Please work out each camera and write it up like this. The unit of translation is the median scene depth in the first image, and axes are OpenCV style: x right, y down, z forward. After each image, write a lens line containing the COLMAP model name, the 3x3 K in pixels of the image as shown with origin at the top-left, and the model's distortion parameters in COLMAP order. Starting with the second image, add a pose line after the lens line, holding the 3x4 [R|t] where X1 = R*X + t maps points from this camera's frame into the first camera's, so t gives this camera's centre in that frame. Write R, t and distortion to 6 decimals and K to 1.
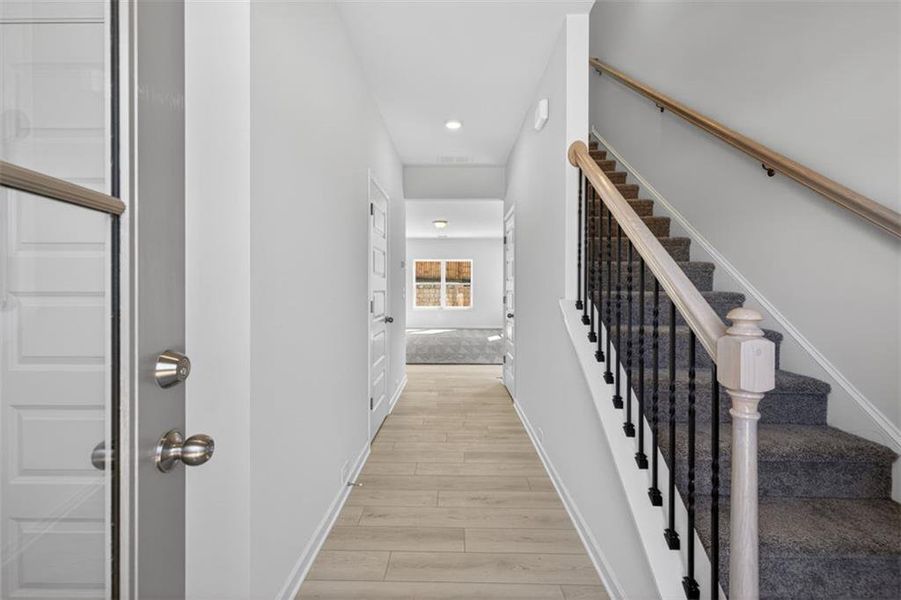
lens RADIAL K [[381.0, 0, 444.9], [0, 381.0, 290.7], [0, 0, 1]] dist [0.000792, -0.000090]
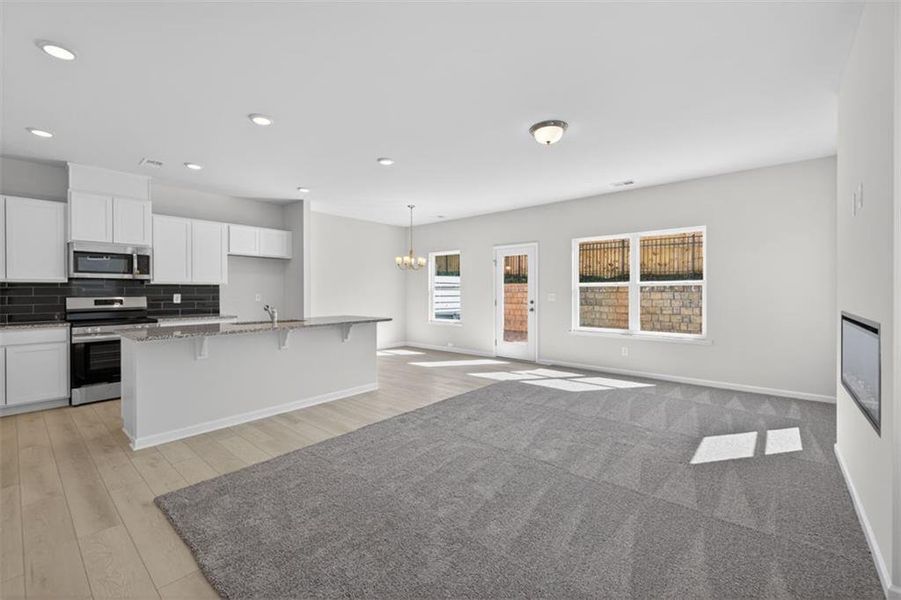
lens RADIAL K [[376.4, 0, 451.1], [0, 376.4, 296.9], [0, 0, 1]] dist [0.017207, -0.000487]
pose [[0.776711, 0.004958, -0.629838, 0.117567], [0.002009, 0.999944, 0.010349, -0.007379], [0.629854, -0.009304, 0.776658, 0.477260]]
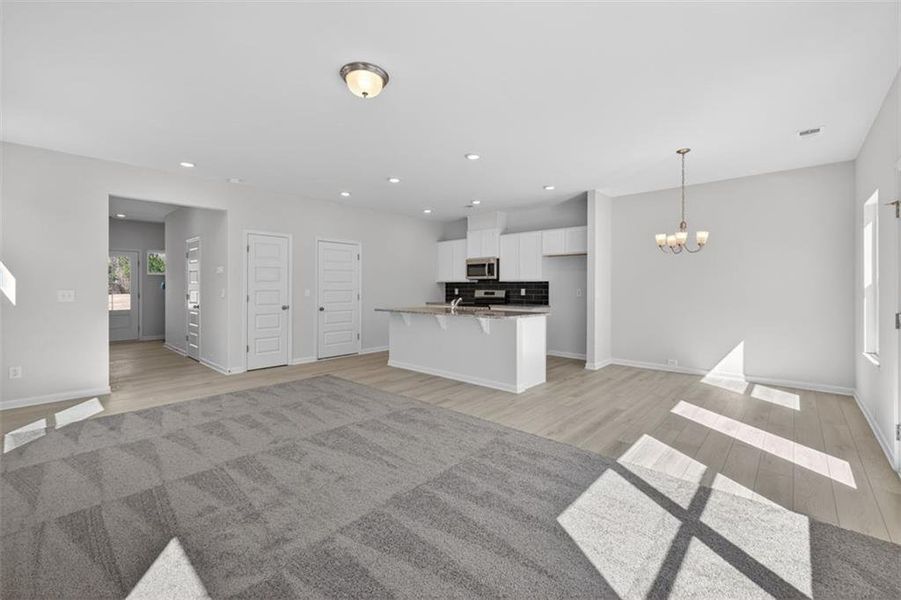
lens RADIAL K [[381.0, 0, 444.9], [0, 381.0, 290.7], [0, 0, 1]] dist [0.000792, -0.000090]
pose [[-0.653746, 0.003295, -0.756707, 0.132751], [-0.005017, 0.999950, 0.008688, -0.008237], [0.756697, 0.009476, -0.653697, 0.939403]]
